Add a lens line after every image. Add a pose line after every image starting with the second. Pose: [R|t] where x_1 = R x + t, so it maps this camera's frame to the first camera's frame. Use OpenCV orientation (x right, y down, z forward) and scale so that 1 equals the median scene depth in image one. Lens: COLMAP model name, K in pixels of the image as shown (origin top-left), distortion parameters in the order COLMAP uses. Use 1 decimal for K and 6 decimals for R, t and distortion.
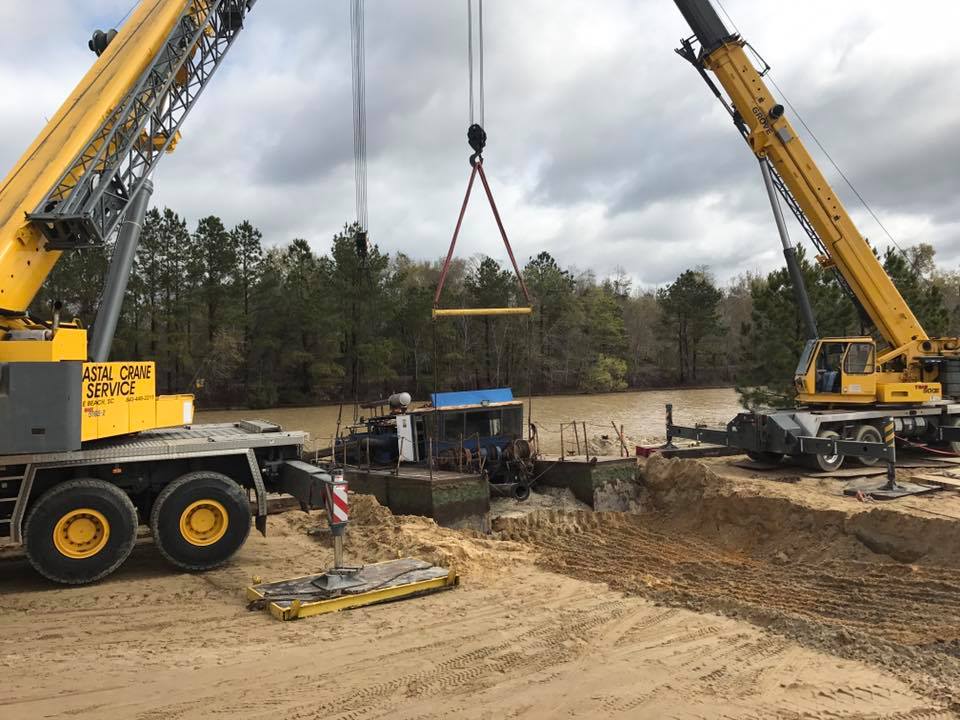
lens RADIAL K [[787.3, 0, 480.0], [0, 787.3, 360.0], [0, 0, 1]] dist [0.018606, 0.000042]
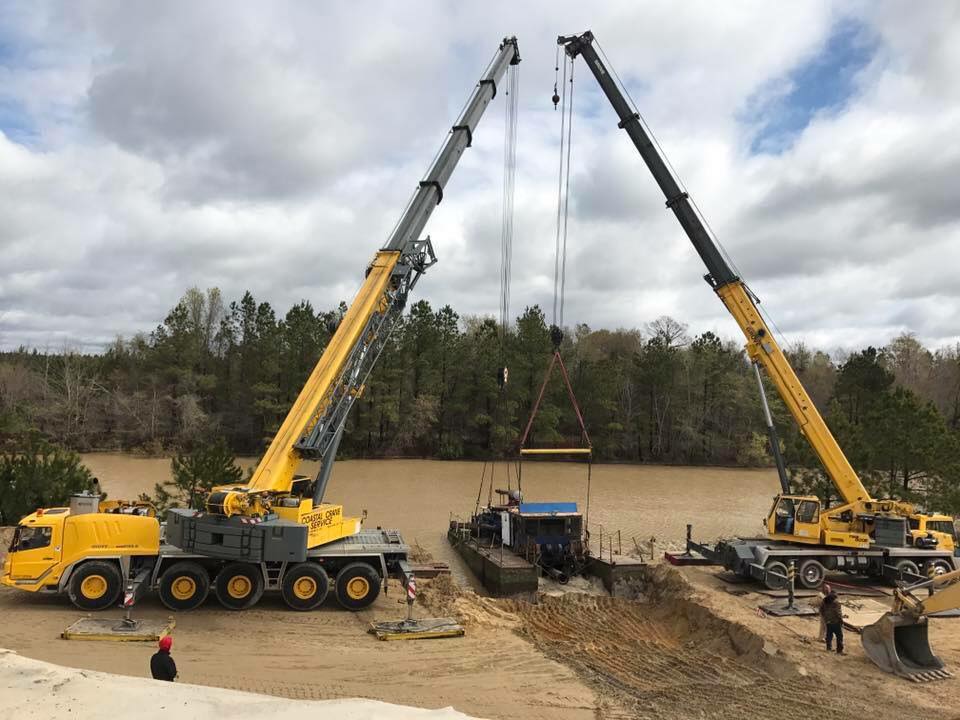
lens RADIAL K [[785.1, 0, 480.0], [0, 785.1, 360.0], [0, 0, 1]] dist [0.009014, -0.001692]
pose [[0.963721, 0.047737, -0.262606, 0.437902], [-0.058406, 0.997748, -0.032967, -0.315669], [0.260441, 0.047109, 0.964340, -0.869037]]
